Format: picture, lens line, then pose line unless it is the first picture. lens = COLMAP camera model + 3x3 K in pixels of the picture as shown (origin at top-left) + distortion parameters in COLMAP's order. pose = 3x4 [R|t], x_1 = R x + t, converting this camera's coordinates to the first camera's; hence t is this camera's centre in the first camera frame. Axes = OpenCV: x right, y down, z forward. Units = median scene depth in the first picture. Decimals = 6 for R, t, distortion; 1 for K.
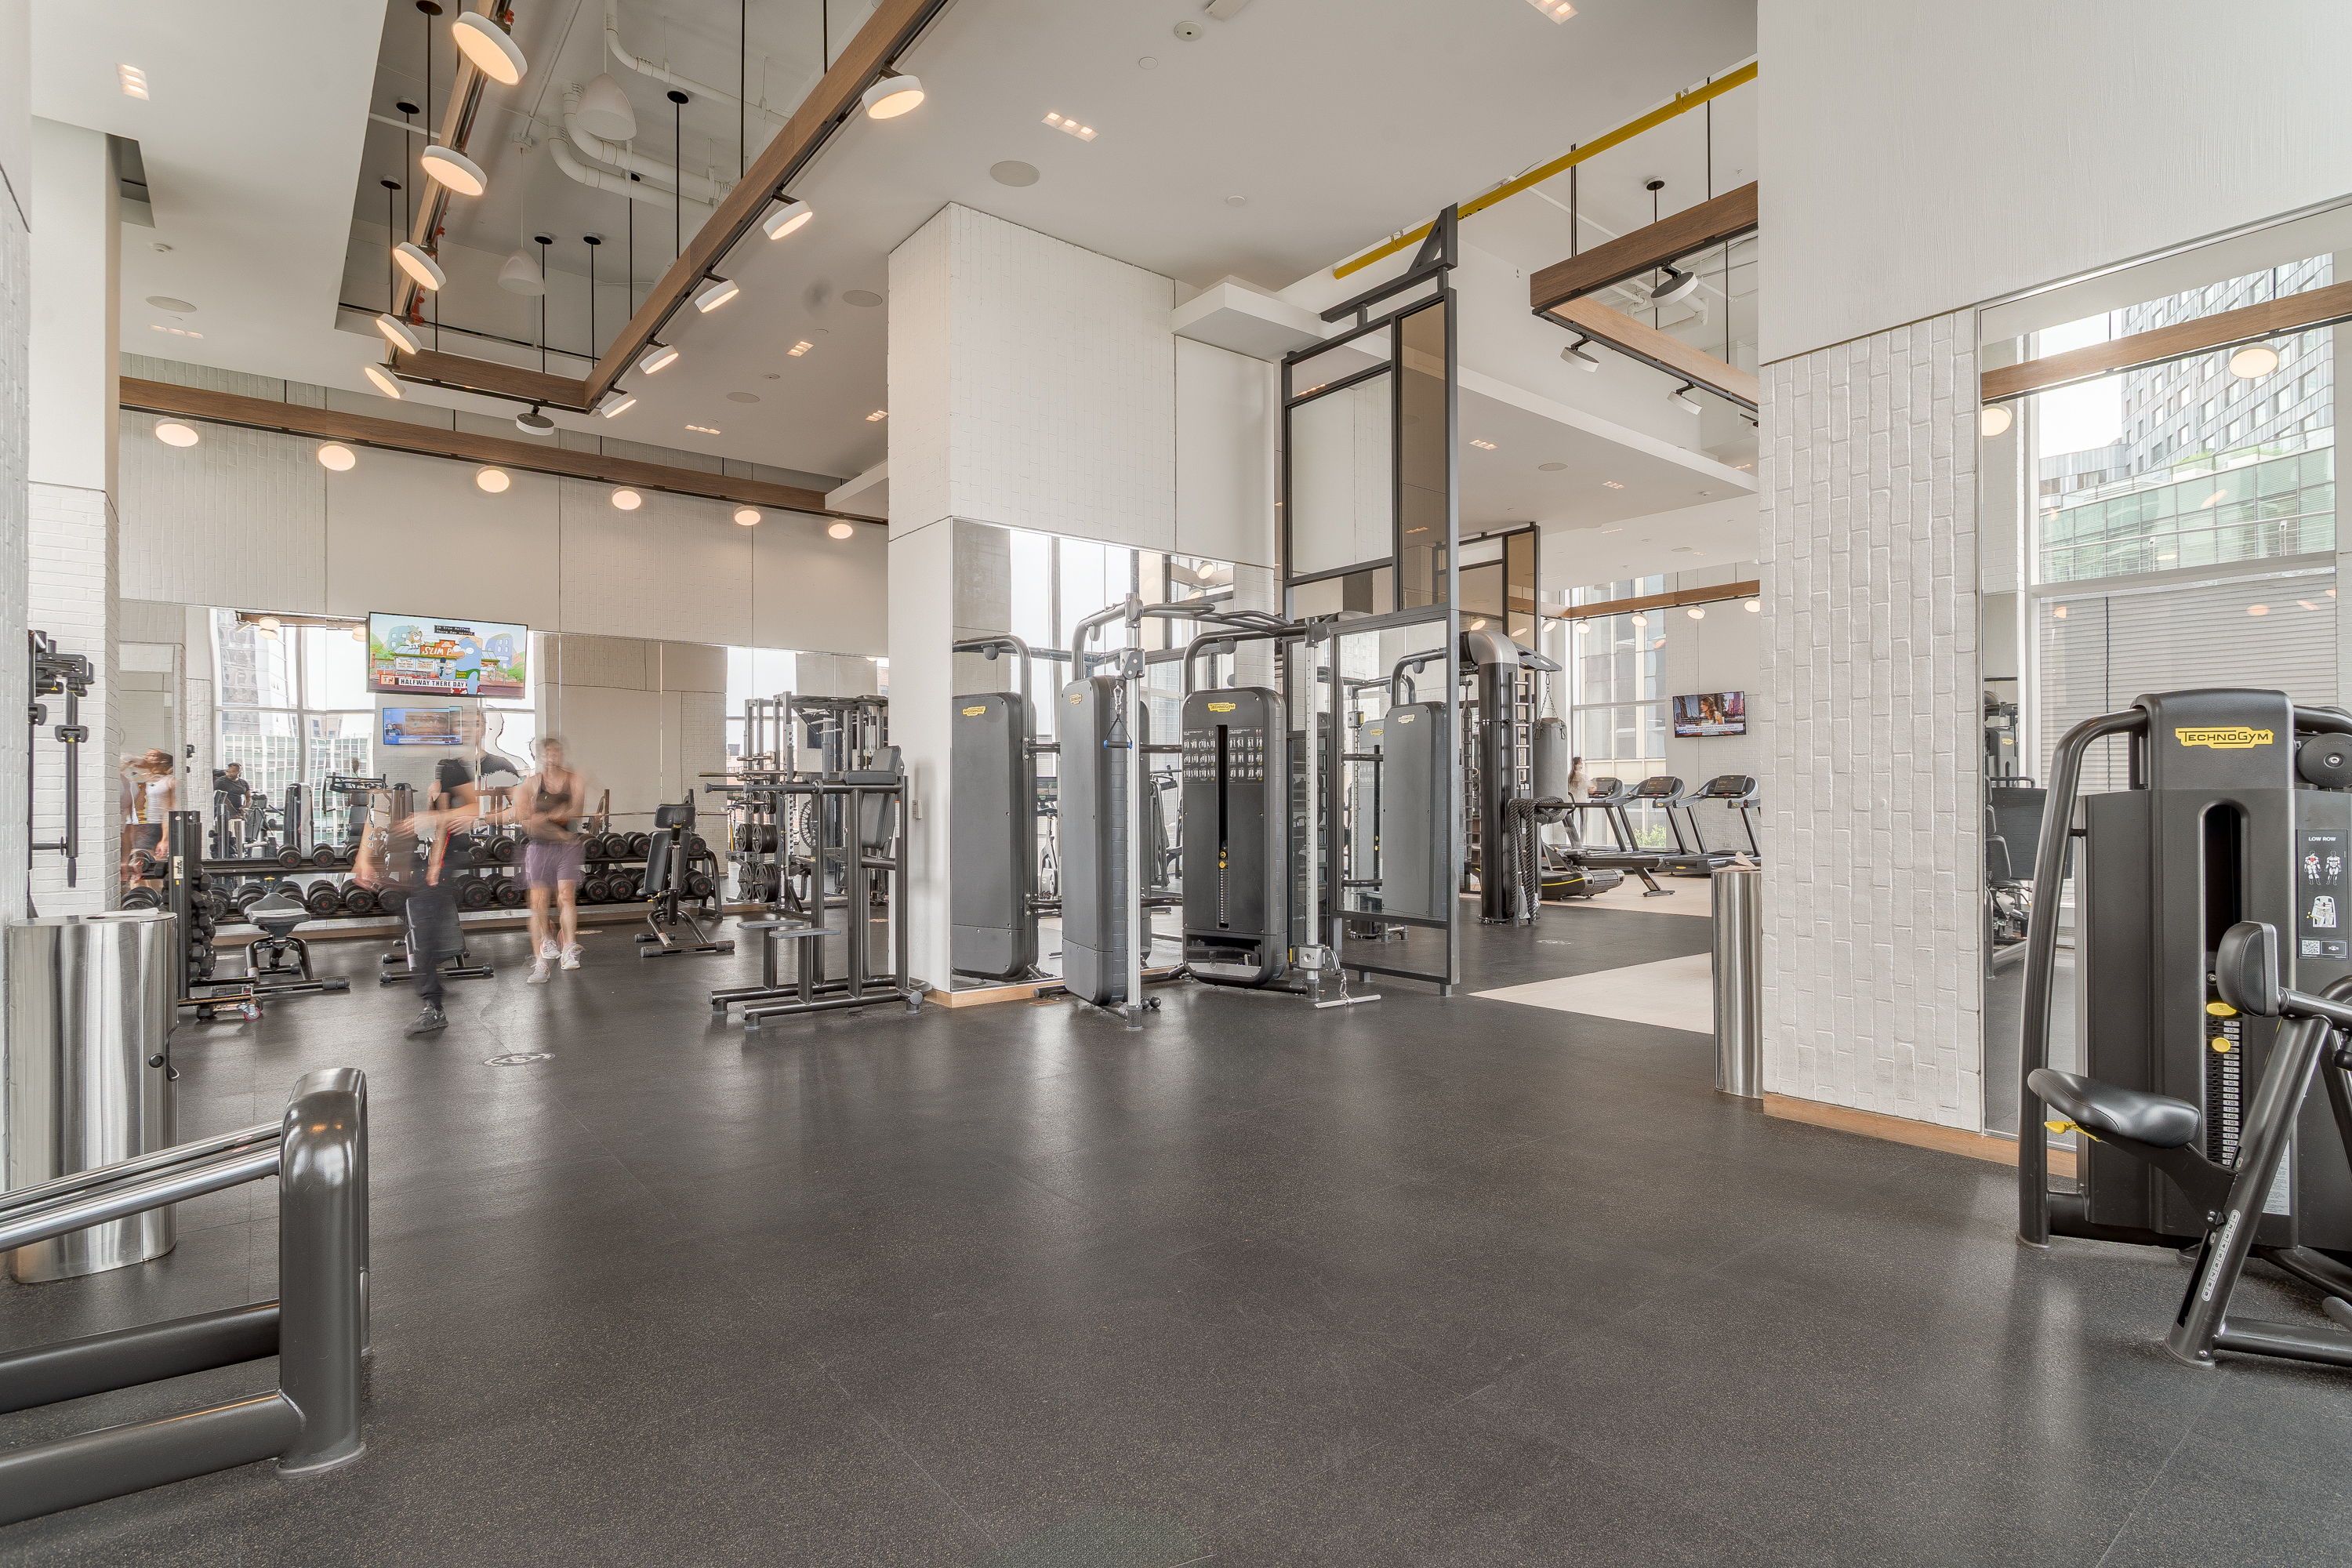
lens RADIAL K [[1113.5, 0, 1189.3], [0, 1113.5, 794.6], [0, 0, 1]] dist [-0.002914, -0.000010]
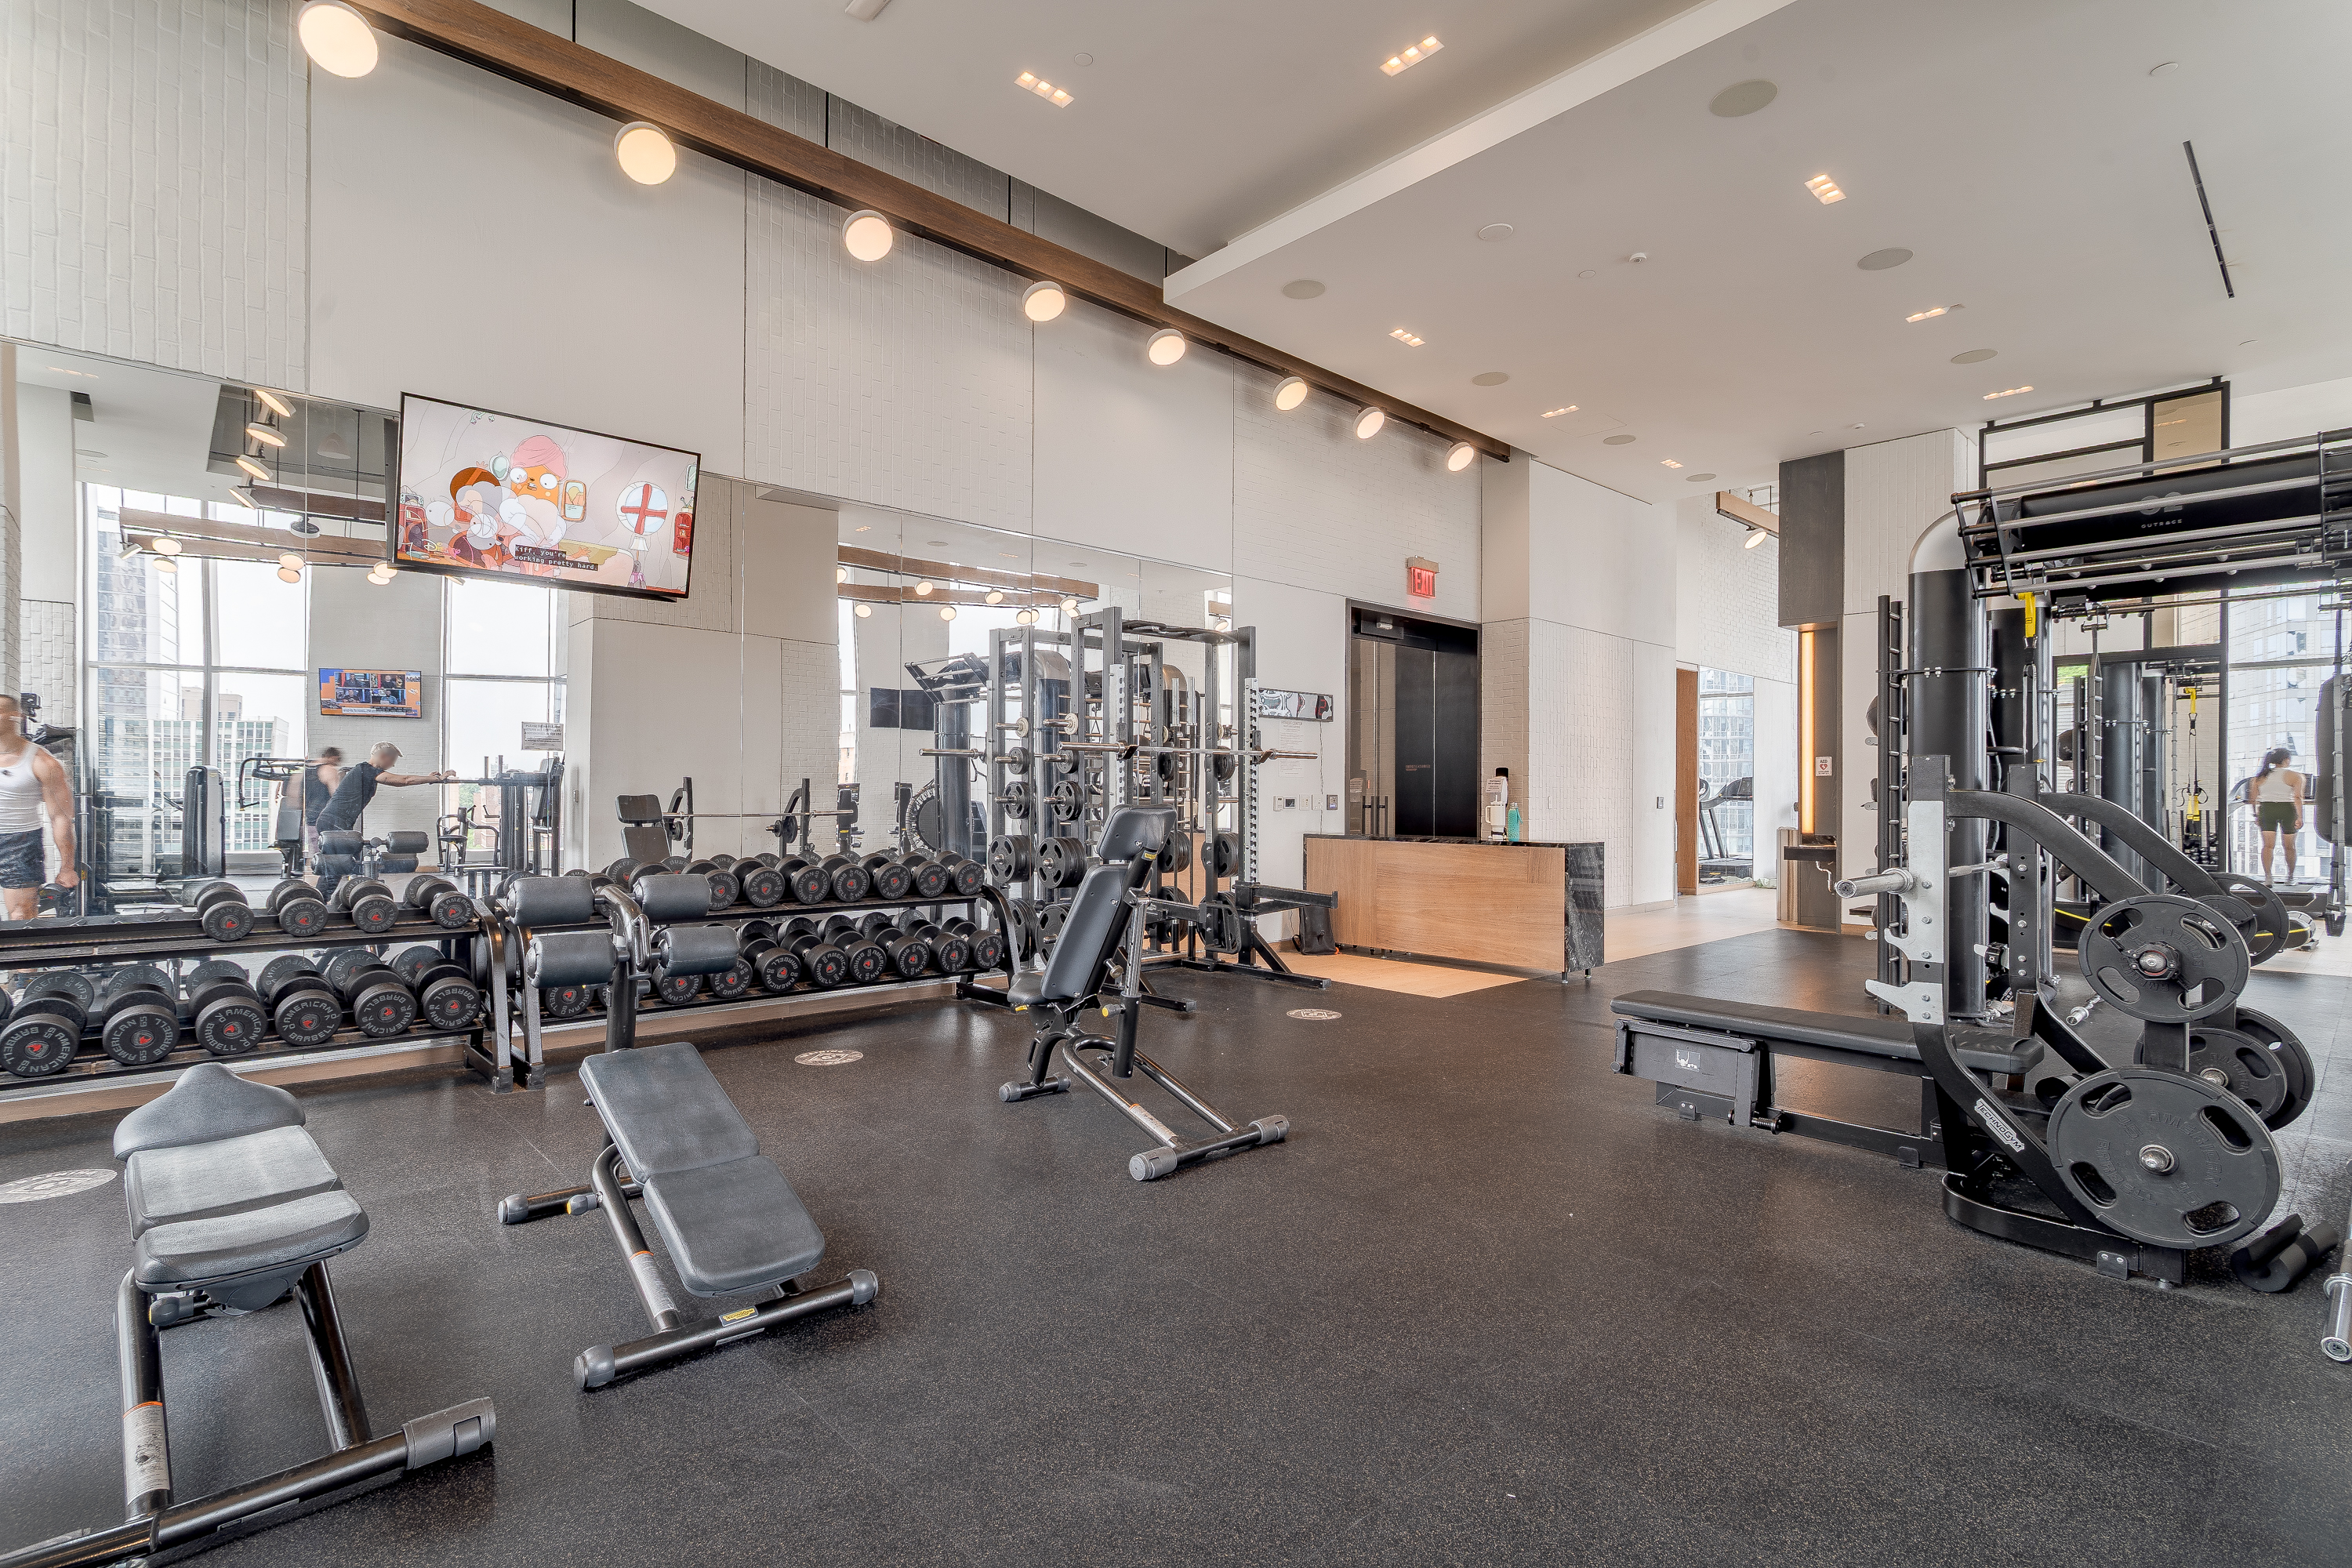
lens RADIAL K [[1113.5, 0, 1163.1], [0, 1113.5, 780.2], [0, 0, 1]] dist [-0.002914, -0.000010]
pose [[0.998879, 0.010106, 0.046238, -0.213175], [-0.009588, 0.999889, -0.011423, 0.001565], [-0.046348, 0.010967, 0.998865, 0.250250]]
